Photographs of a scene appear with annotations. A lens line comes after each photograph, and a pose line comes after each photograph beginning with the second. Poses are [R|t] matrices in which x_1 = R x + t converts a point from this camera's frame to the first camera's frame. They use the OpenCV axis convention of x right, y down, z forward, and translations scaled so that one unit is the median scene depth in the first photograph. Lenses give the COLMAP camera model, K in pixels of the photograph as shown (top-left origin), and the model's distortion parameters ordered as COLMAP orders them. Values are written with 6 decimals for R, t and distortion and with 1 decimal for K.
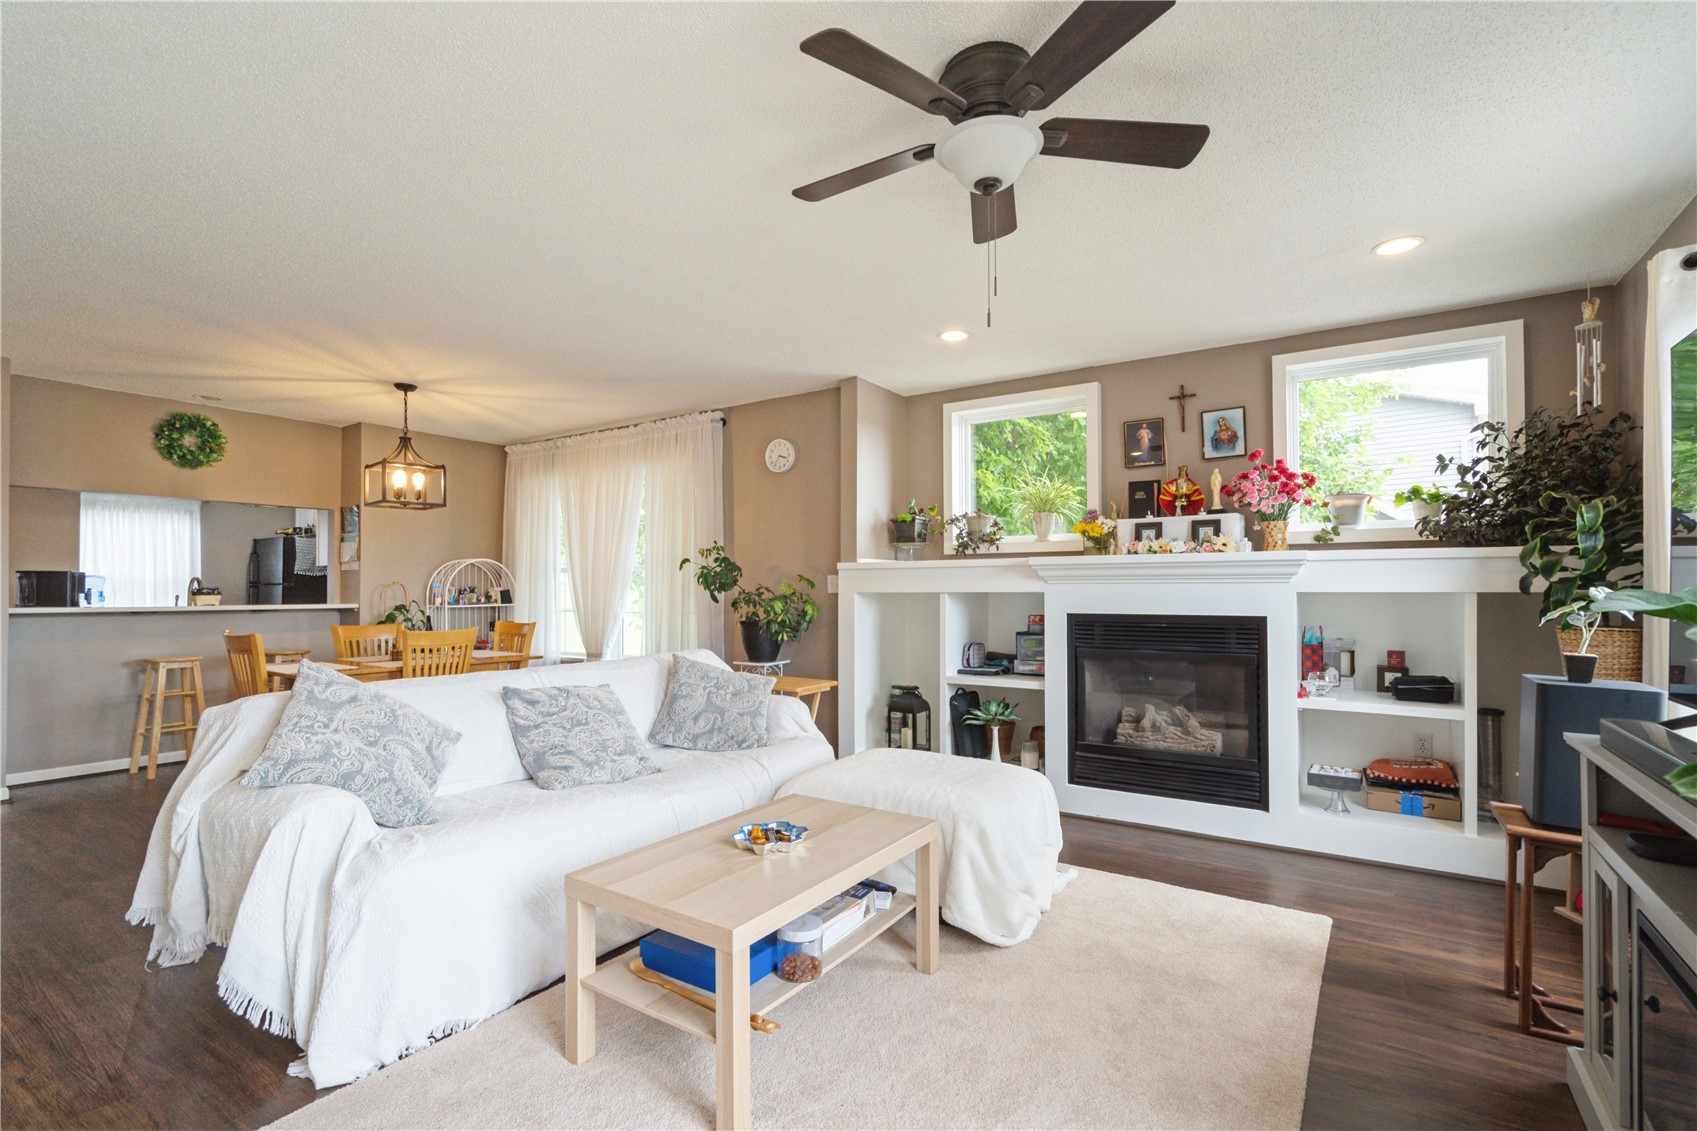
lens RADIAL K [[777.6, 0, 848.2], [0, 777.6, 572.7], [0, 0, 1]] dist [-0.008722, 0.002888]
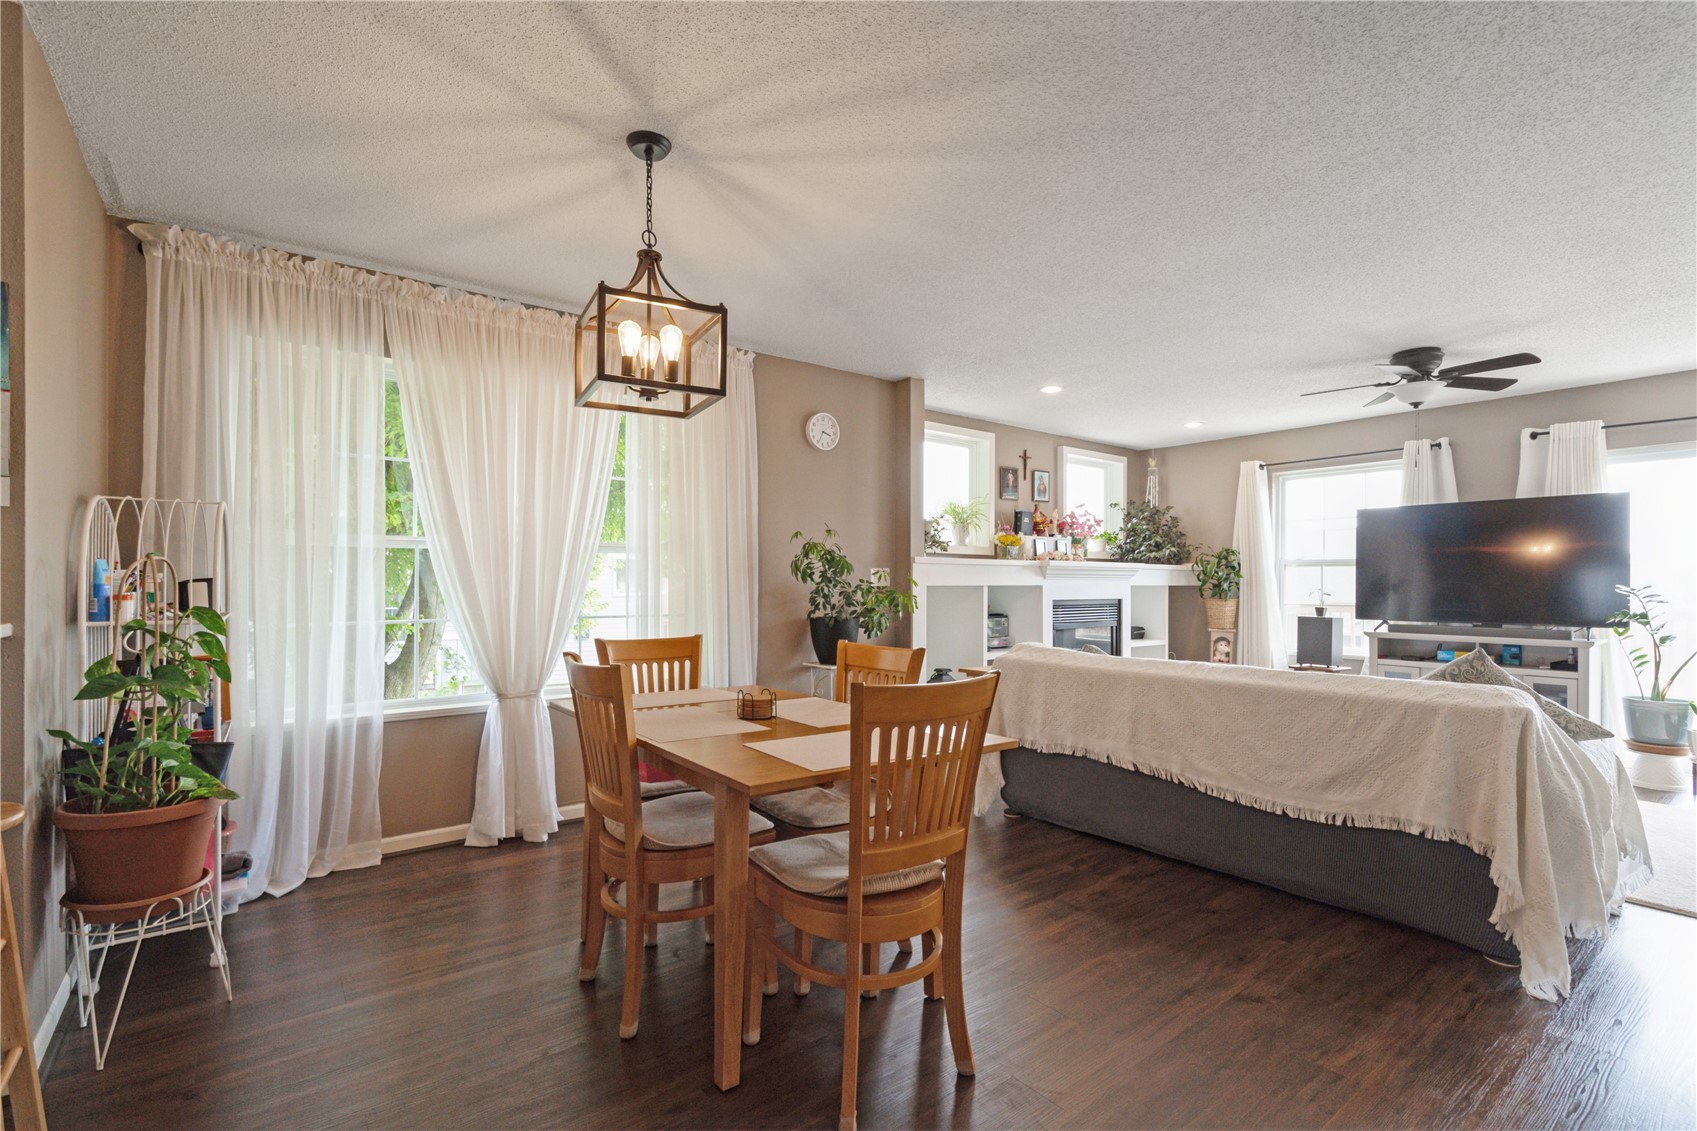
lens RADIAL K [[777.6, 0, 852.3], [0, 777.6, 584.9], [0, 0, 1]] dist [-0.008722, 0.002888]
pose [[0.318494, 0.003656, 0.947918, -0.952207], [-0.019377, 0.999809, 0.002655, 0.021719], [-0.947727, -0.019214, 0.318504, 0.710100]]
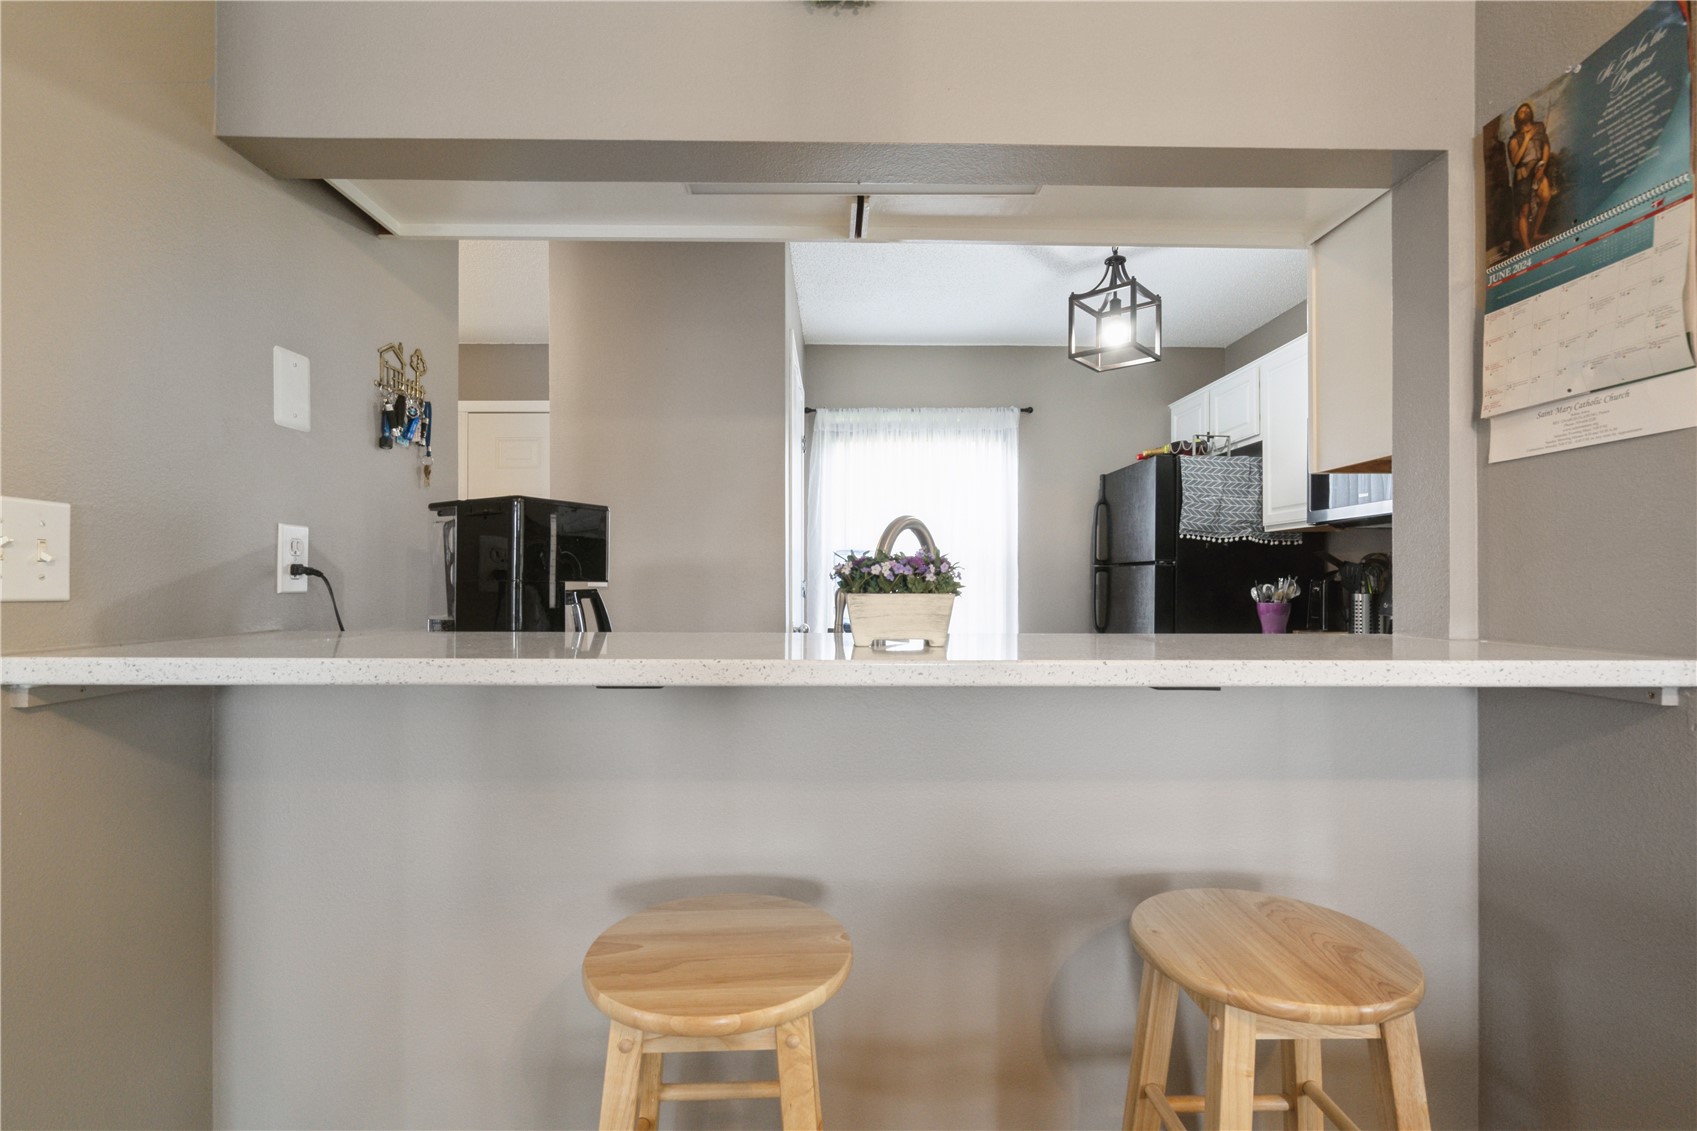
lens RADIAL K [[777.6, 0, 841.2], [0, 777.6, 578.0], [0, 0, 1]] dist [-0.008722, 0.002888]
pose [[0.556062, 0.002679, -0.831136, -0.708043], [0.012673, 0.999851, 0.011701, 0.023587], [0.831044, -0.017040, 0.555946, 0.925820]]
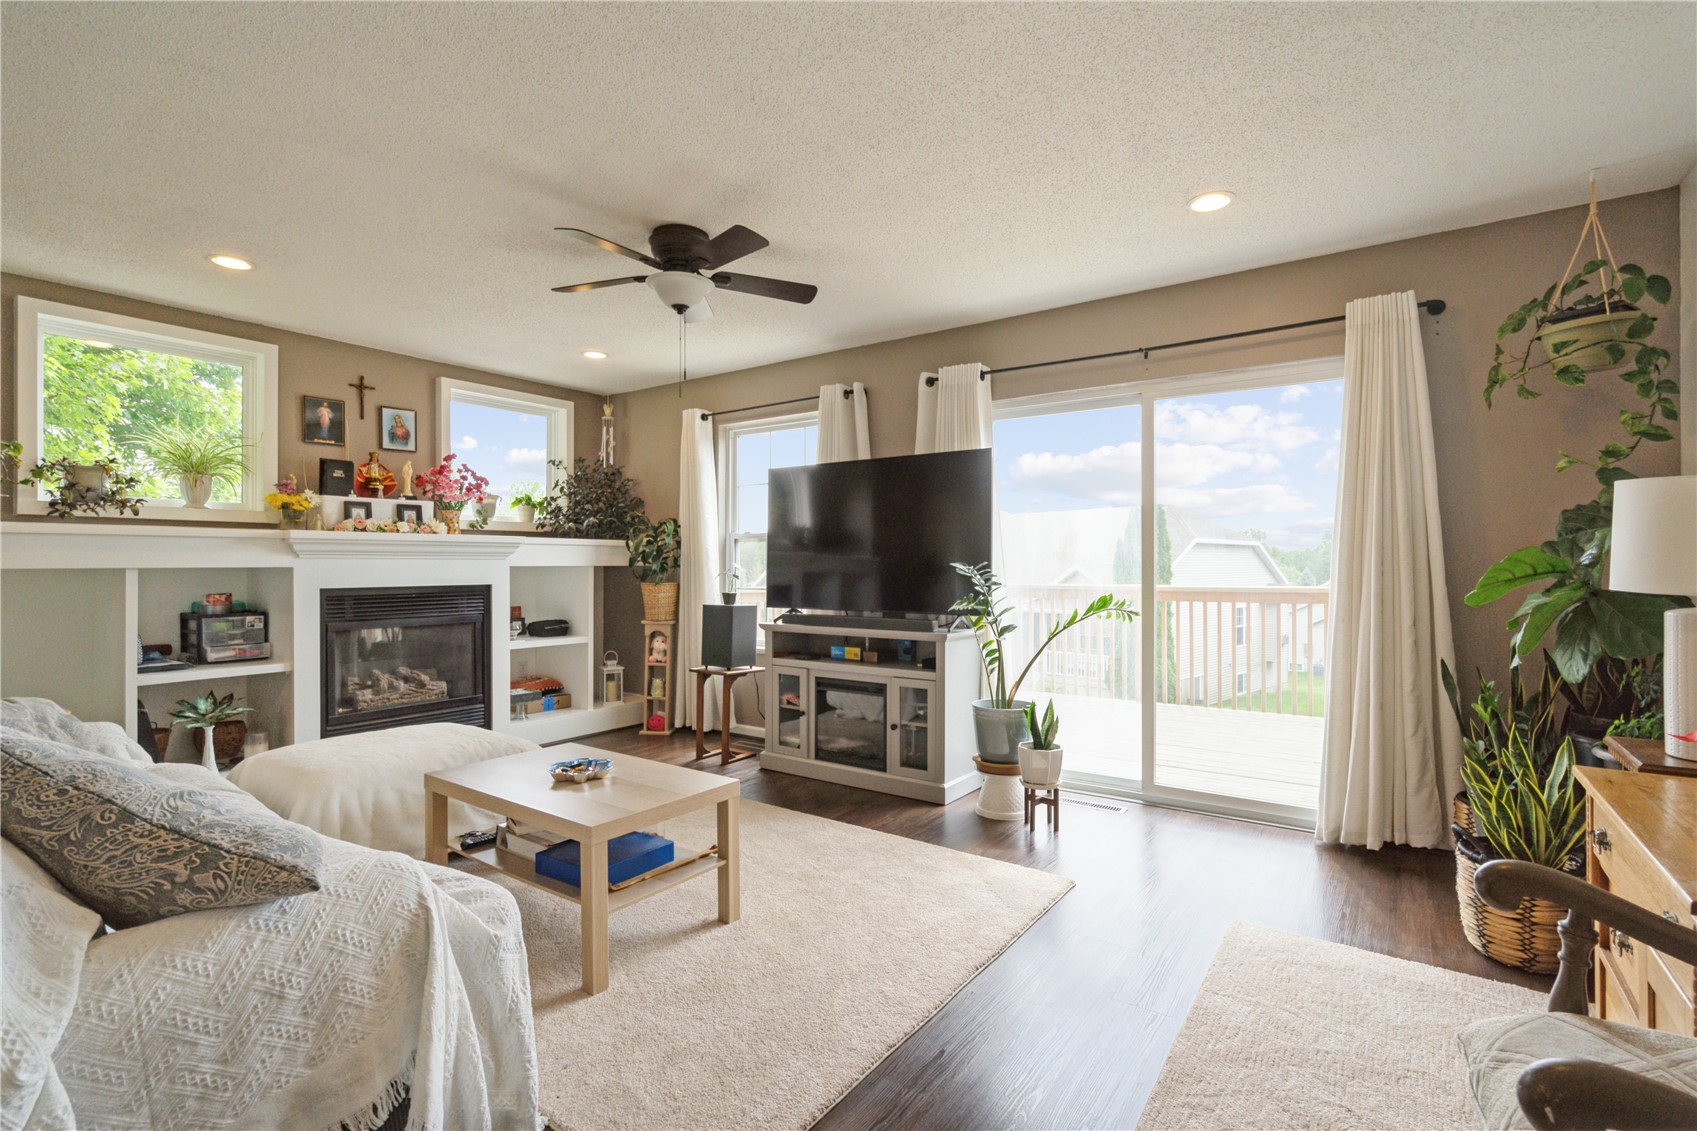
lens RADIAL K [[777.6, 0, 860.7], [0, 777.6, 568.5], [0, 0, 1]] dist [-0.008722, 0.002888]
pose [[0.023915, -0.001374, 0.999713, -0.539975], [-0.015415, 0.999880, 0.001743, 0.011899], [-0.999595, -0.015452, 0.023891, 0.234946]]
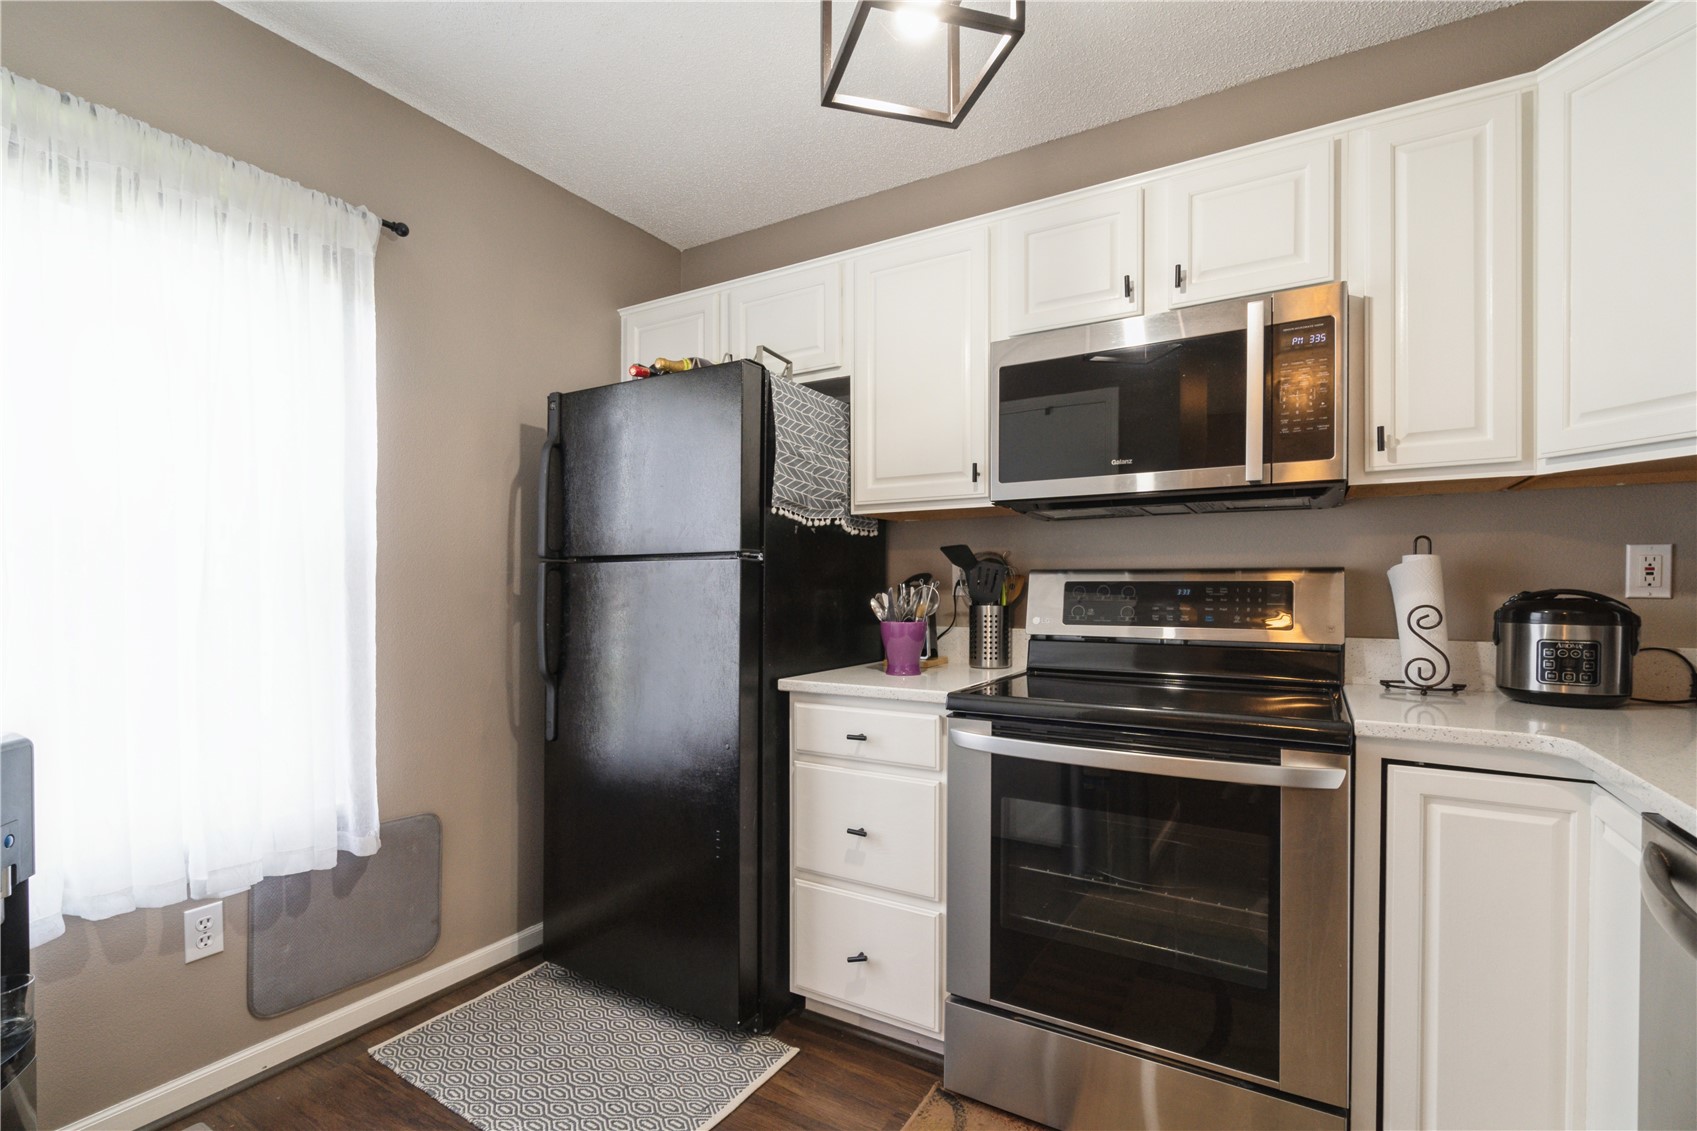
lens RADIAL K [[777.6, 0, 839.9], [0, 777.6, 595.8], [0, 0, 1]] dist [-0.008722, 0.002888]
pose [[0.999540, 0.004640, 0.029960, -1.085081], [-0.005534, 0.999540, 0.029820, 0.029707], [-0.029808, -0.029972, 0.999106, 1.158378]]
